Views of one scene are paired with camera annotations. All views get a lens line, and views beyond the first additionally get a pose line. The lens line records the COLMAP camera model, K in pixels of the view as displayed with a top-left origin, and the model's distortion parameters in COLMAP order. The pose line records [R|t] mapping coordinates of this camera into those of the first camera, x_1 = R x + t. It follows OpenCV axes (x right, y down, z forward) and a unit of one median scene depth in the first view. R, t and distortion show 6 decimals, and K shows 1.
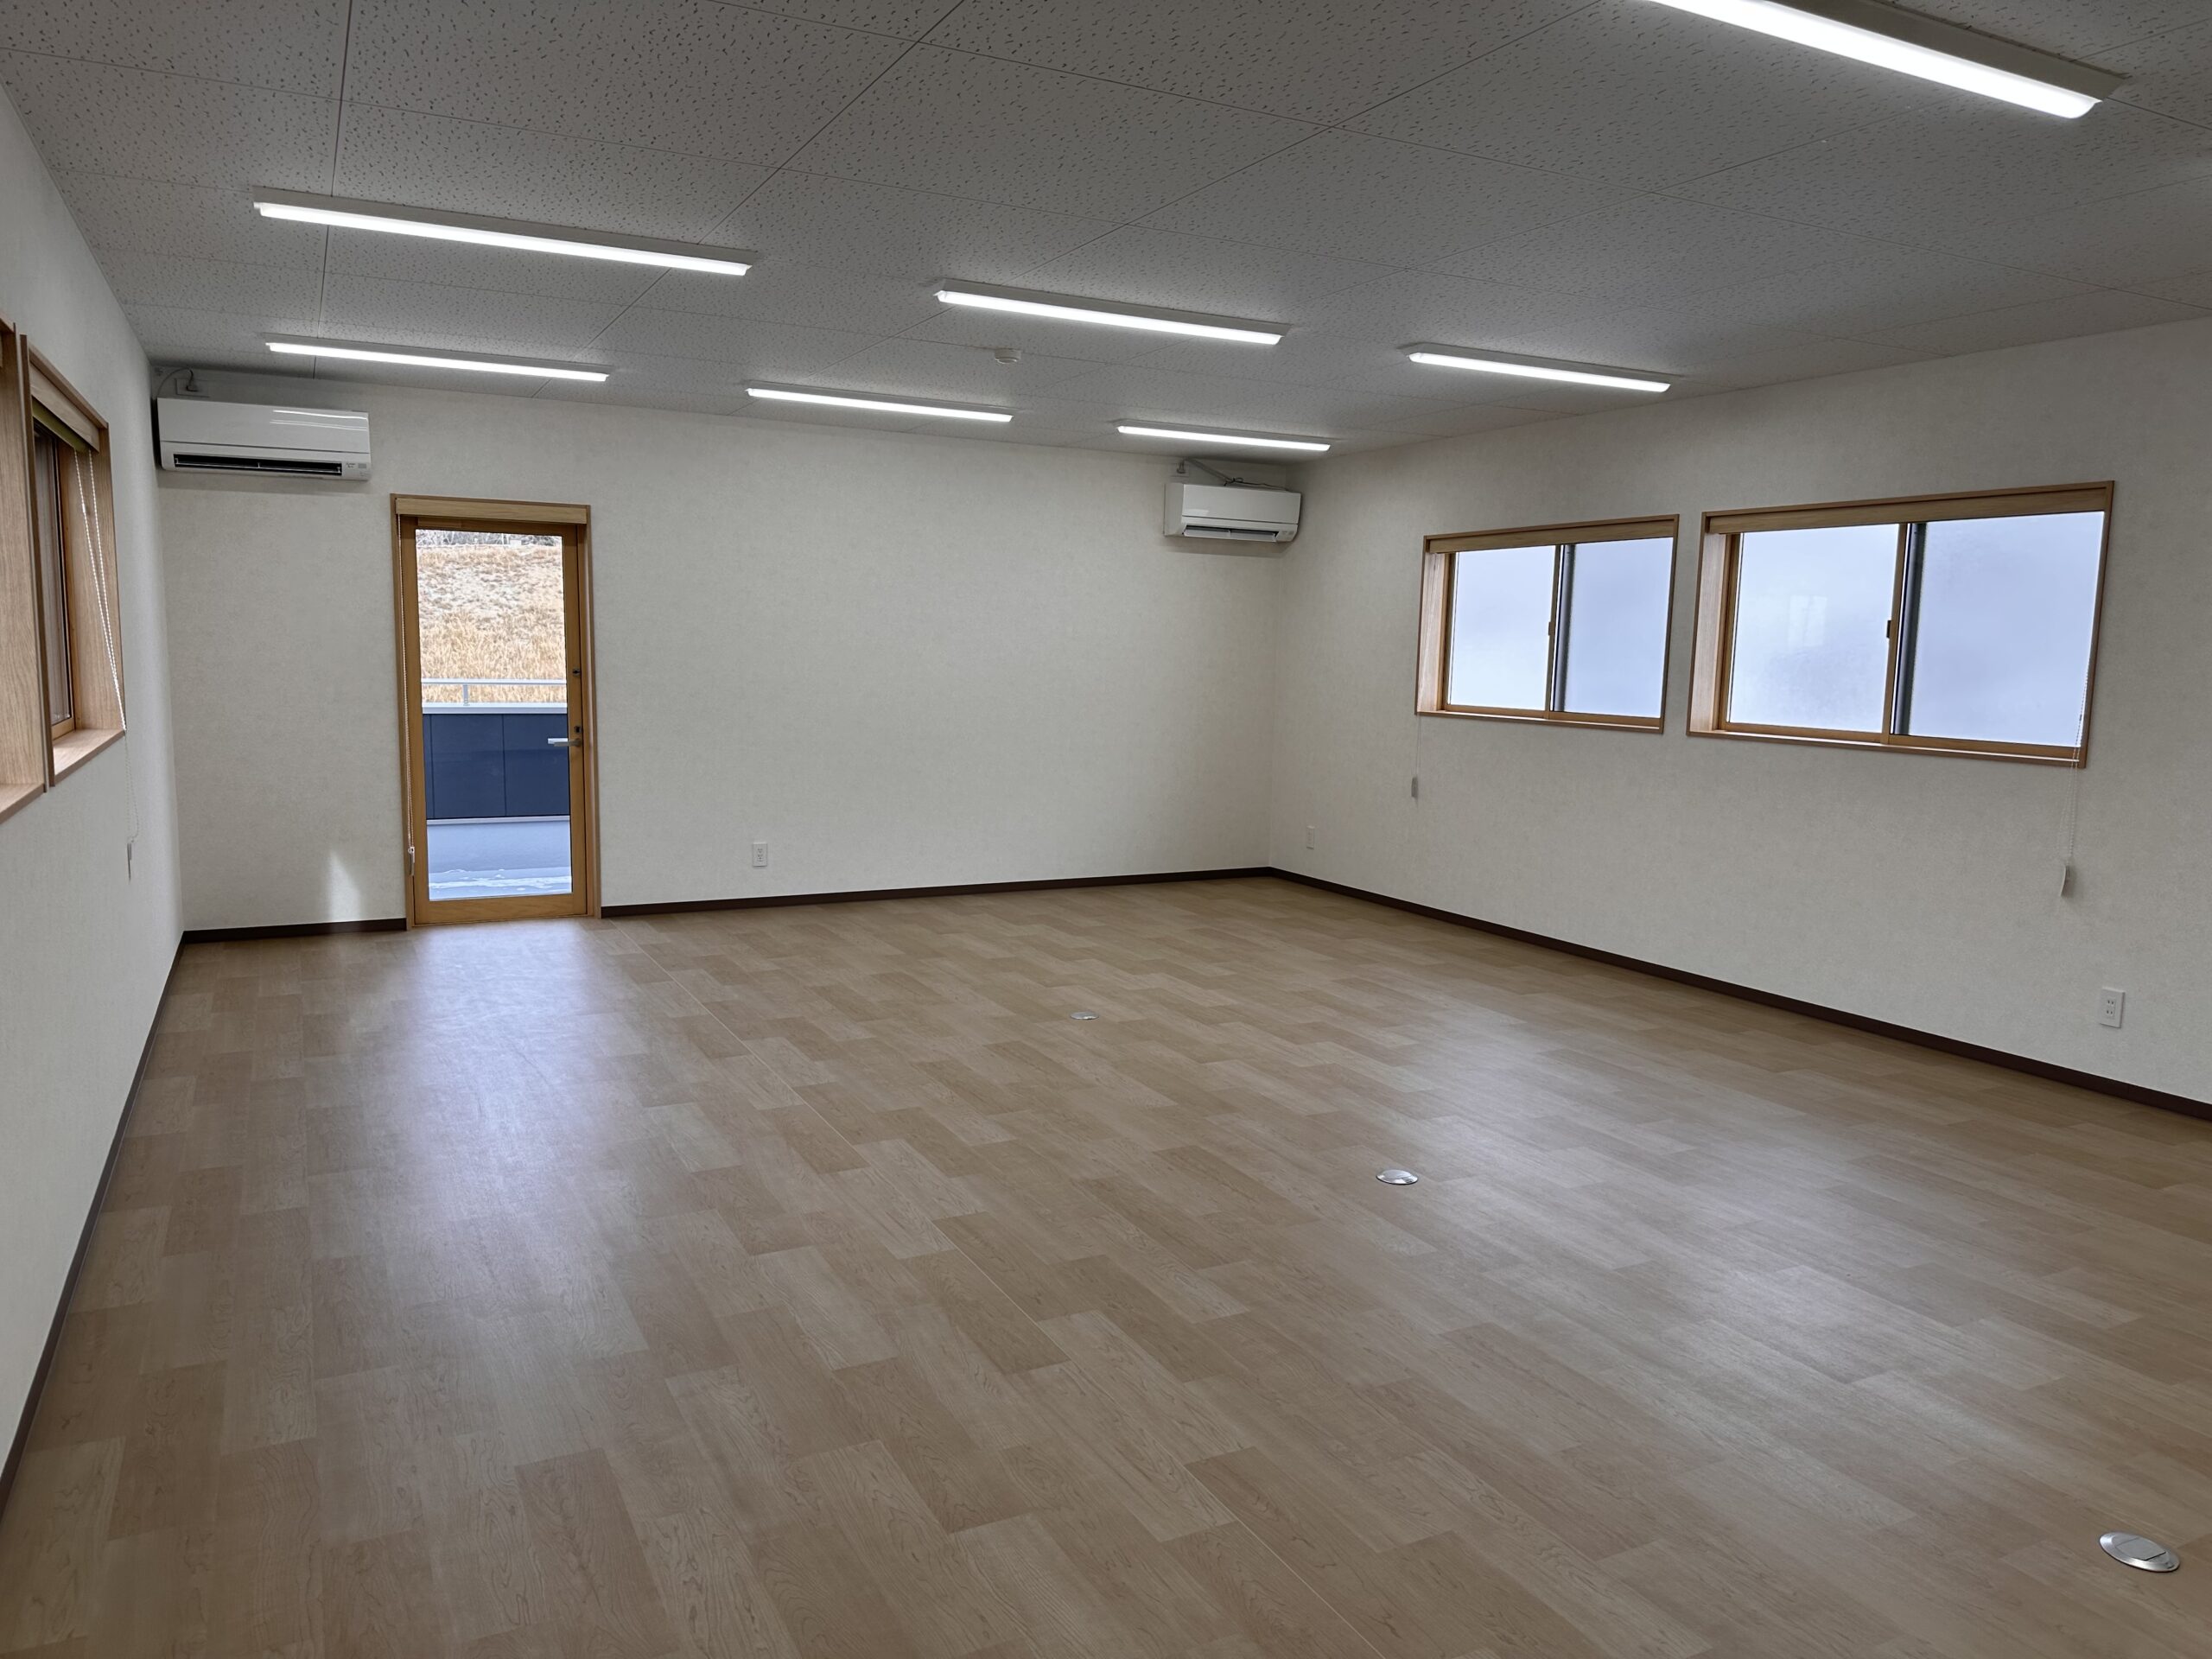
lens RADIAL K [[1563.7, 0, 1151.0], [0, 1563.7, 897.2], [0, 0, 1]] dist [0.048735, -0.017819]
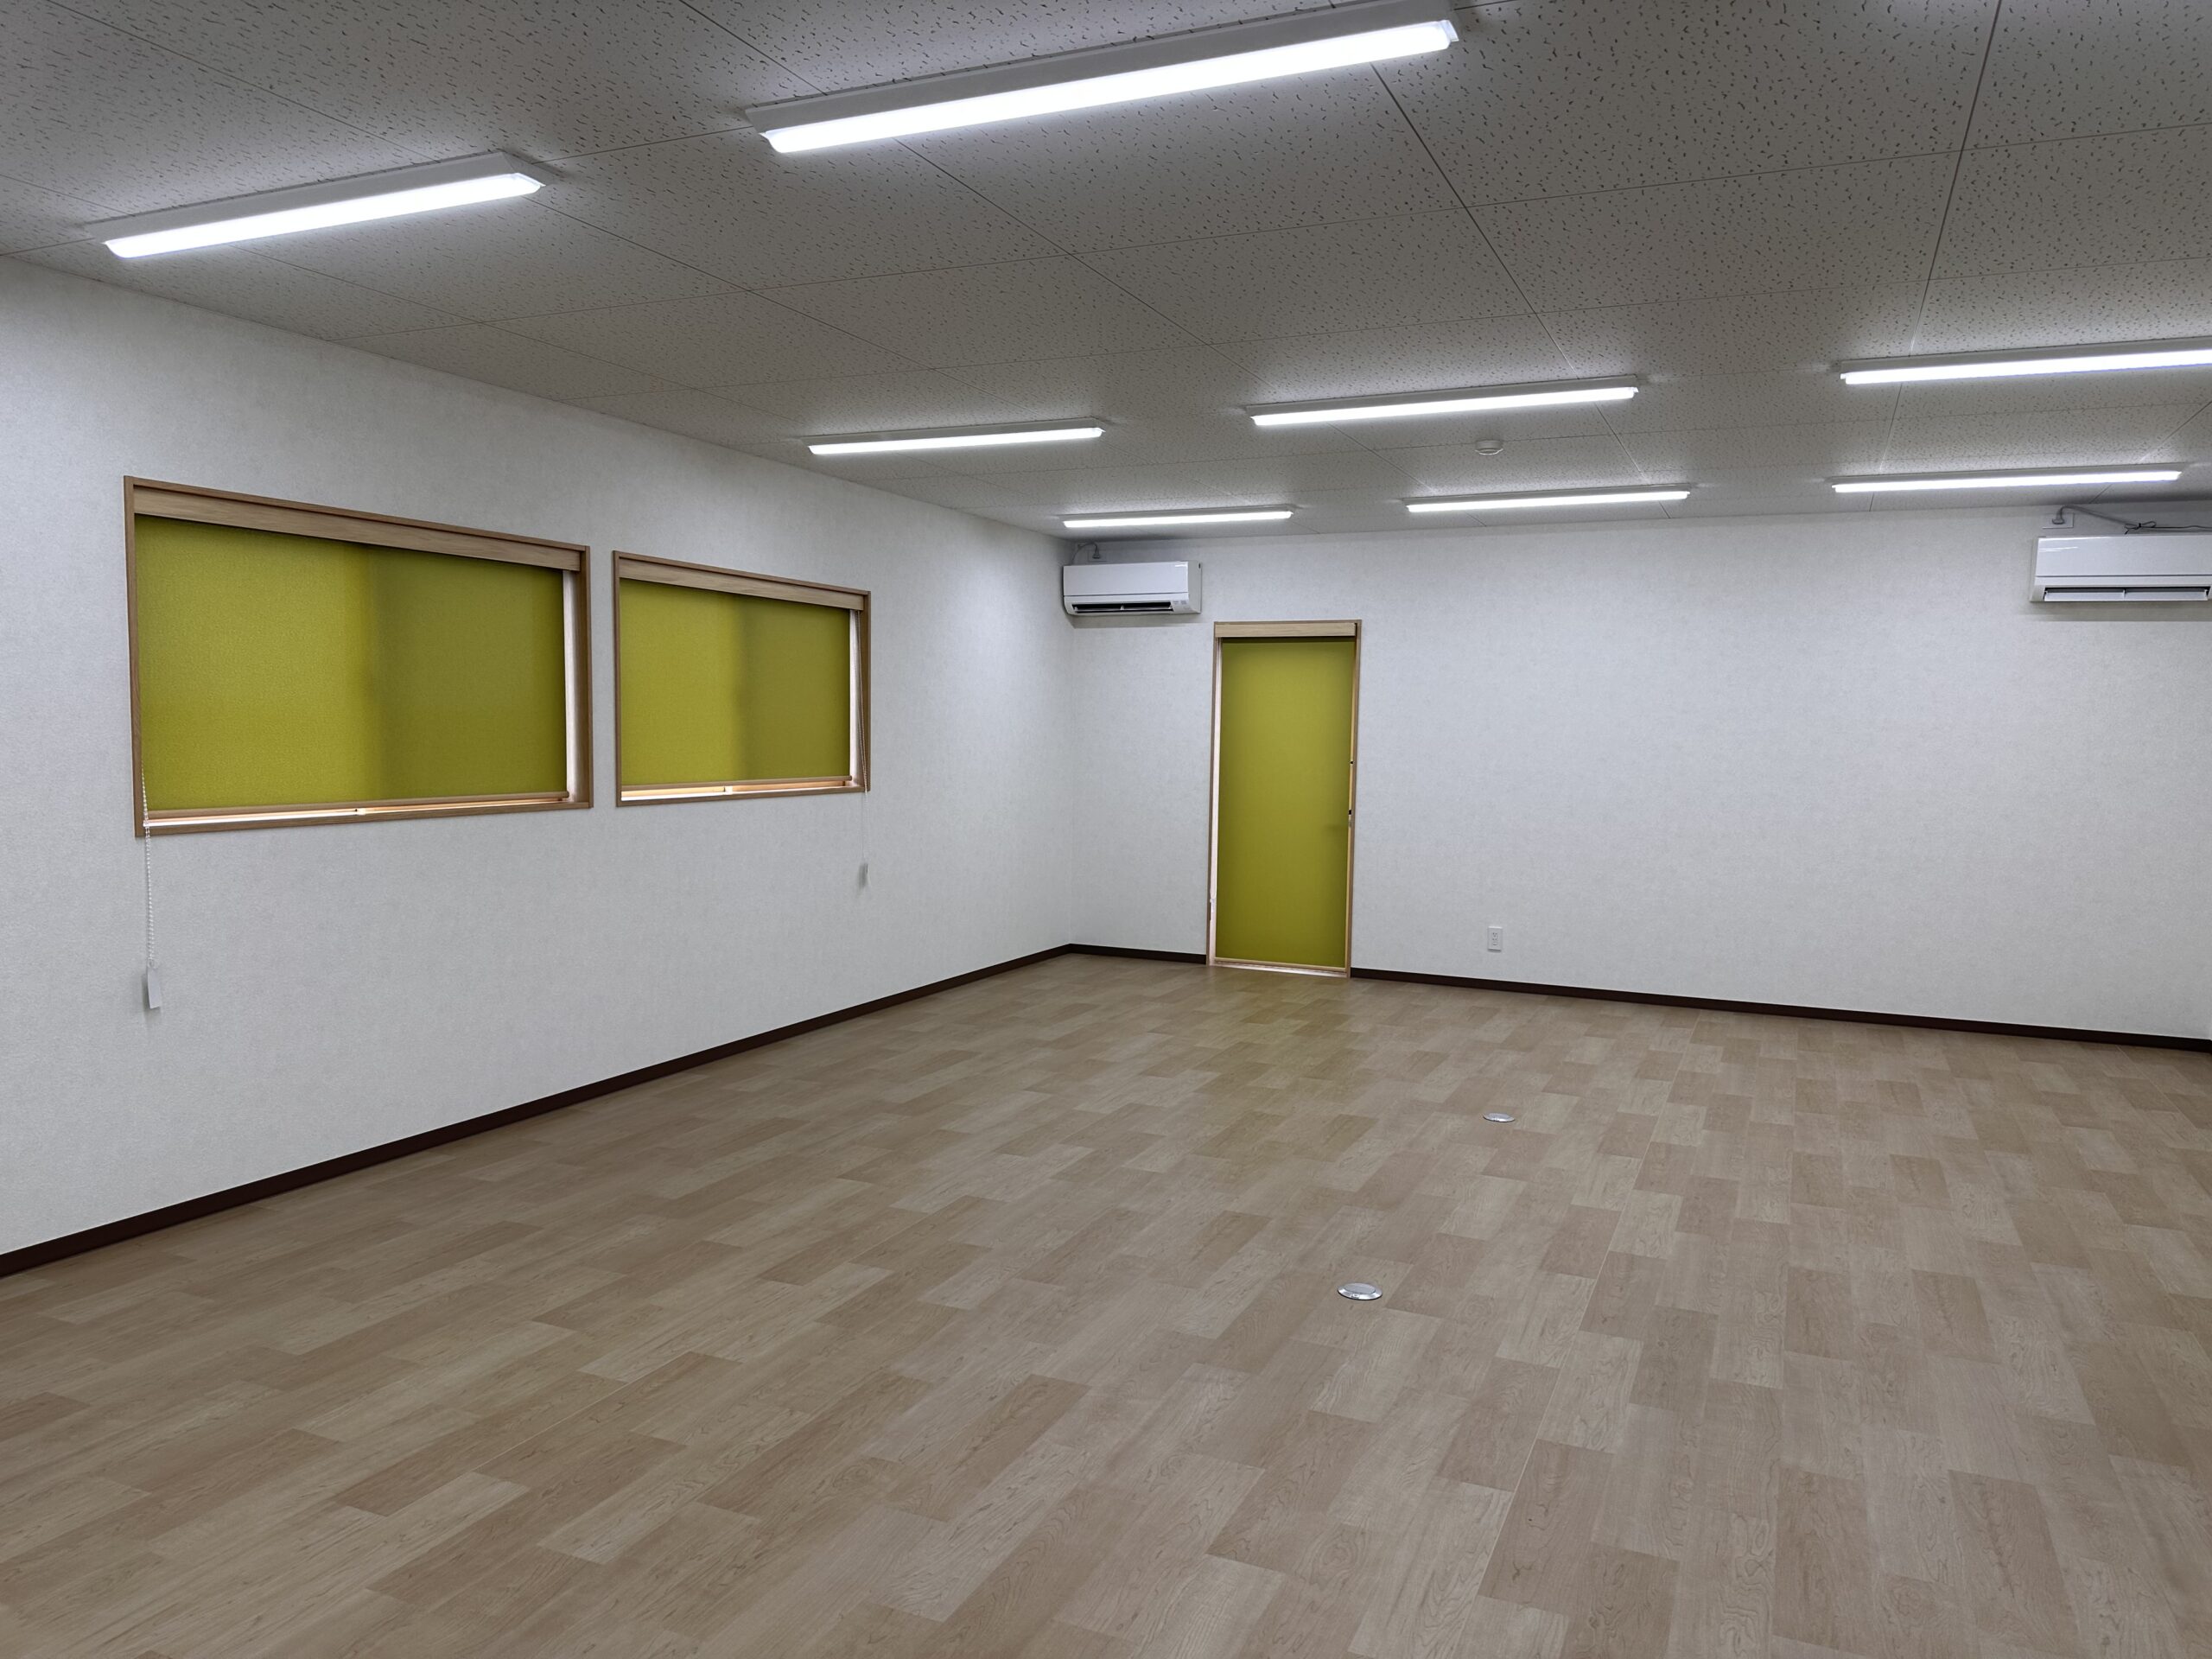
lens RADIAL K [[1563.7, 0, 1061.7], [0, 1563.7, 878.4], [0, 0, 1]] dist [0.048735, -0.017819]
pose [[0.590765, 0.071259, -0.803691, 0.627229], [-0.136404, 0.990575, -0.012436, -0.021948], [0.795230, 0.116973, 0.594917, 0.230077]]
